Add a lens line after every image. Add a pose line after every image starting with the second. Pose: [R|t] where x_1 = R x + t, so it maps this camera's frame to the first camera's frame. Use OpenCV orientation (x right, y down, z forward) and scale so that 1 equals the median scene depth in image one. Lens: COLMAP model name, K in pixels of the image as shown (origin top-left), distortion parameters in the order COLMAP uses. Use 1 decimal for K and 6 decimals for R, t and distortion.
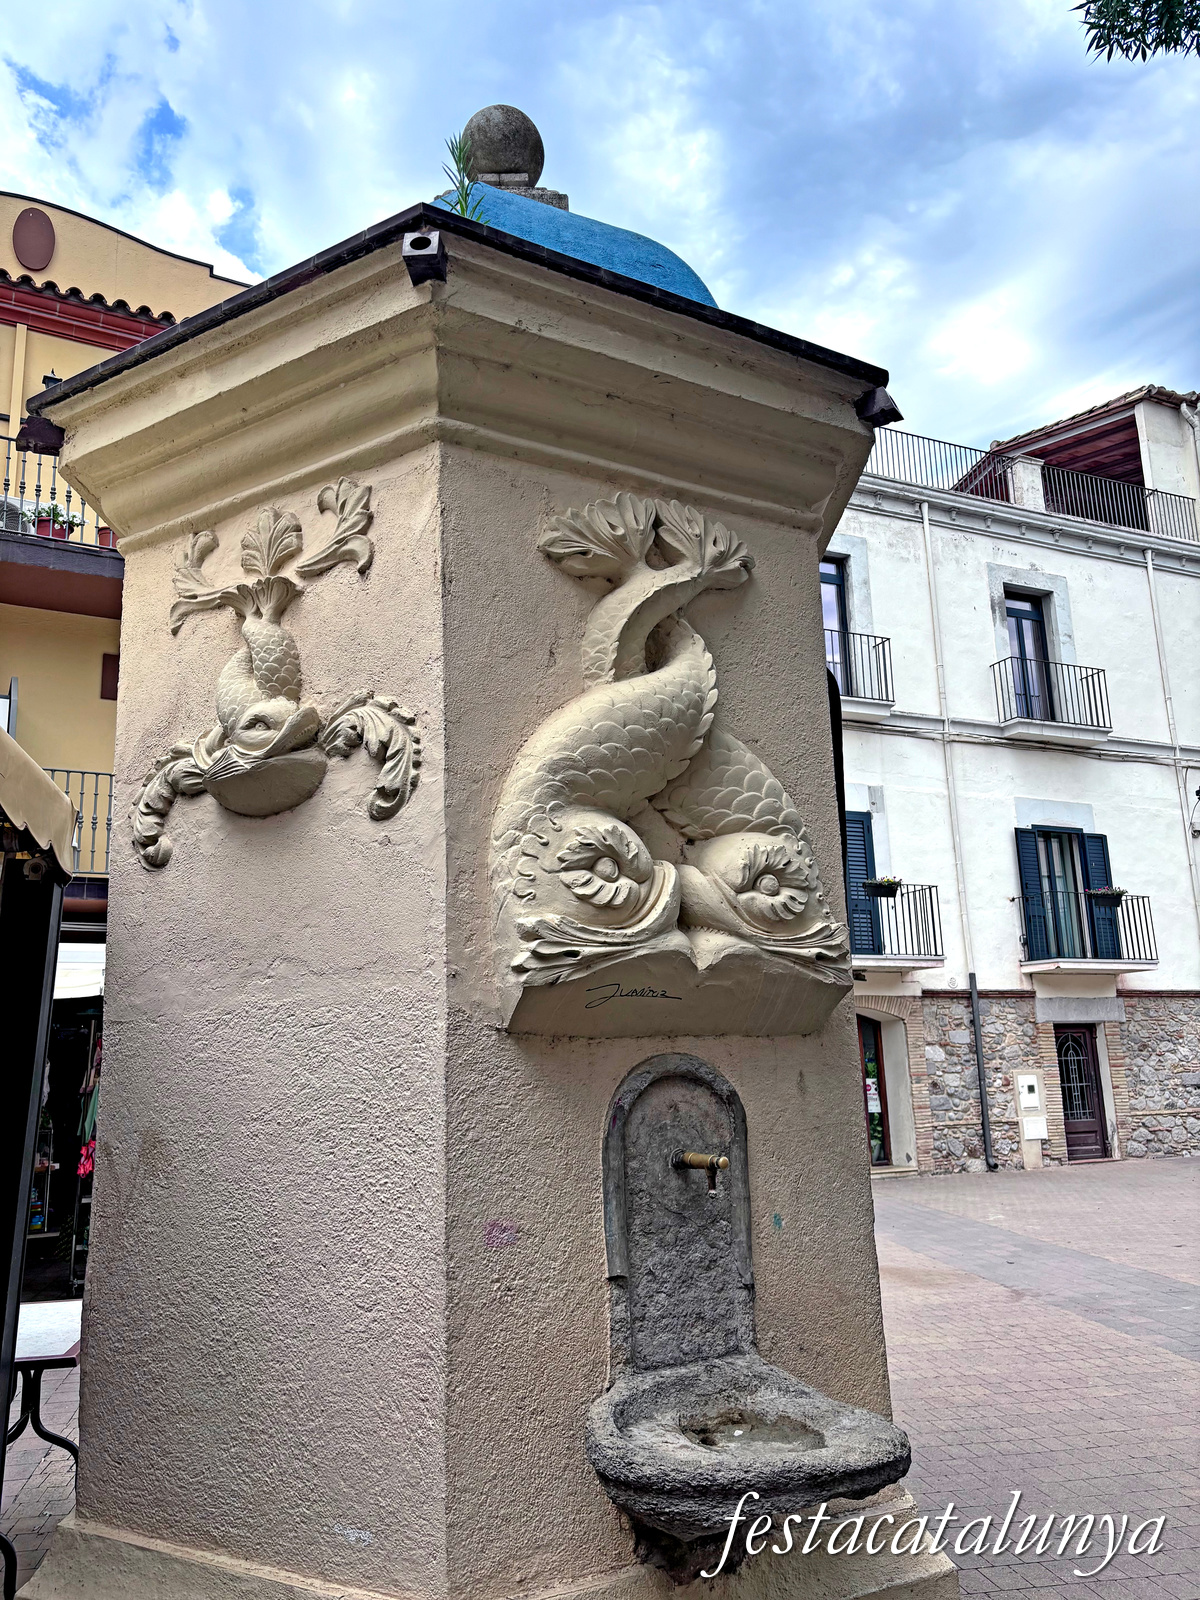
lens RADIAL K [[1221.0, 0, 599.7], [0, 1221.0, 799.9], [0, 0, 1]] dist [0.007188, -0.001150]
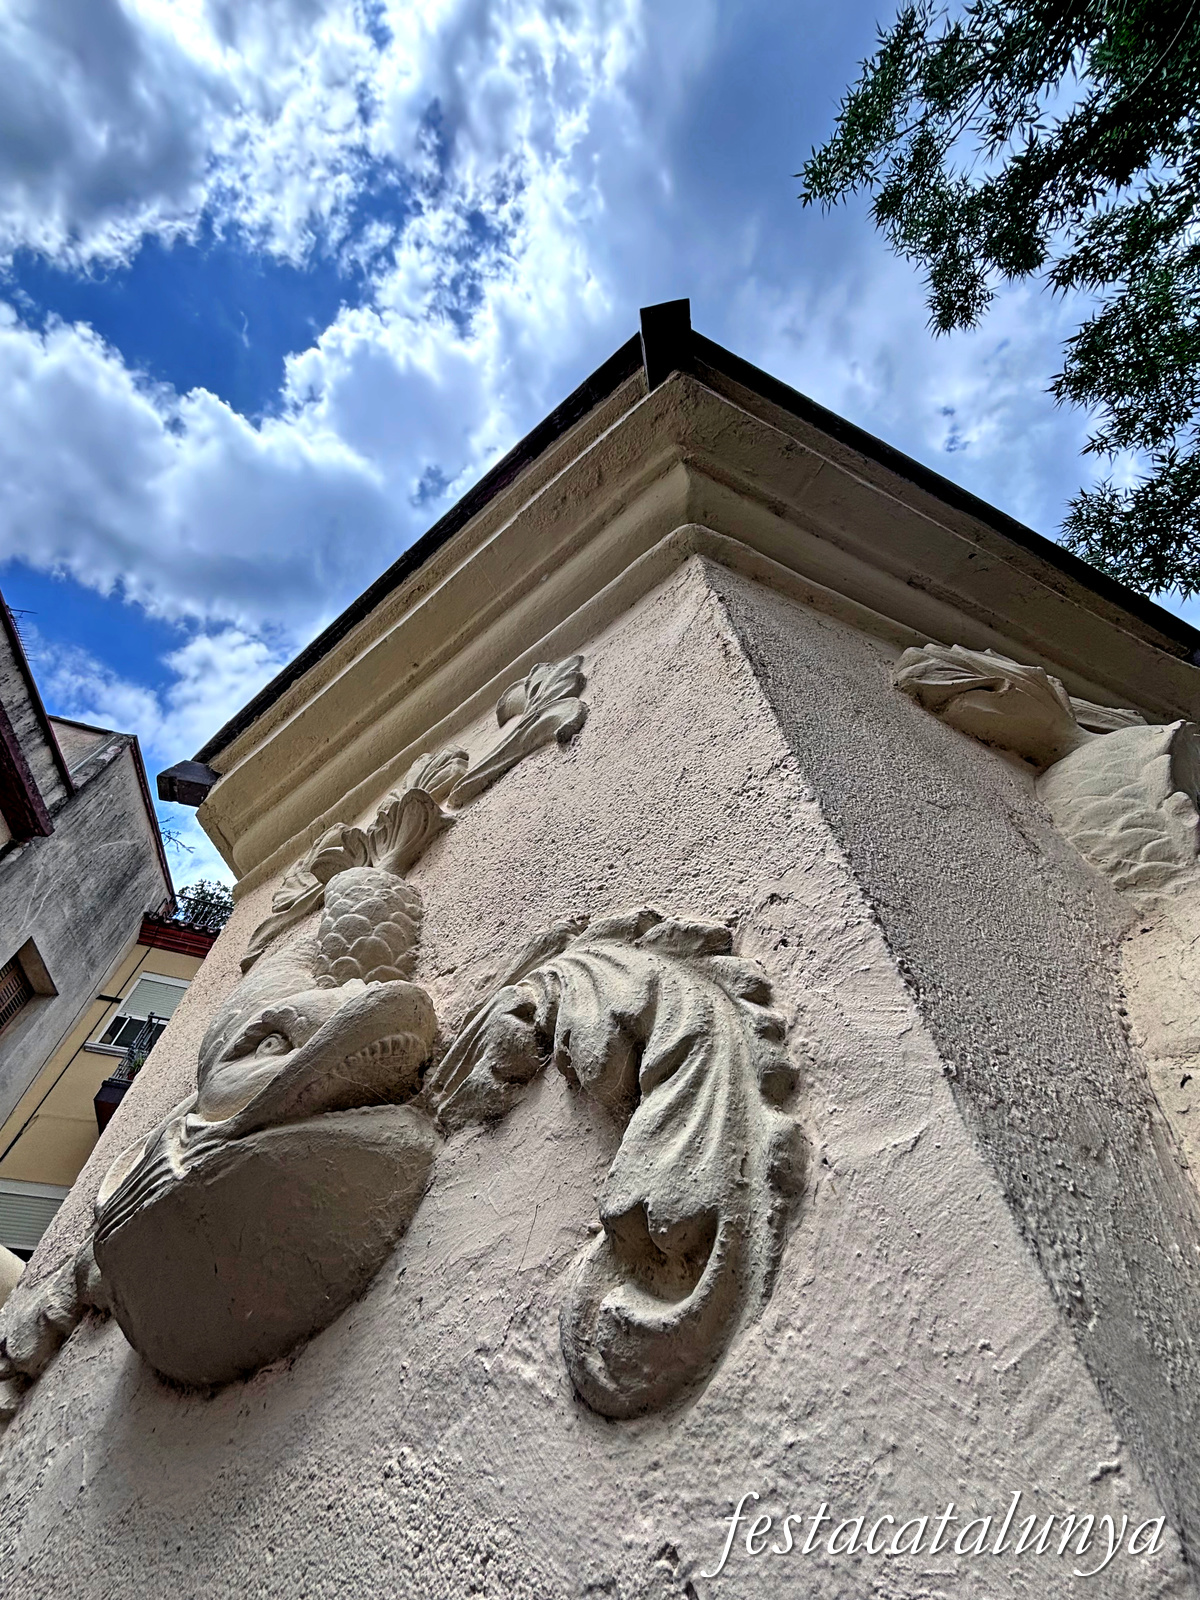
lens RADIAL K [[641.8, 0, 608.9], [0, 641.8, 796.3], [0, 0, 1]] dist [0.003742, 0.000001]
pose [[0.994189, -0.080173, -0.071831, -0.162099], [0.014255, 0.759477, -0.650378, 0.007952], [0.106697, 0.645575, 0.756207, 0.833068]]
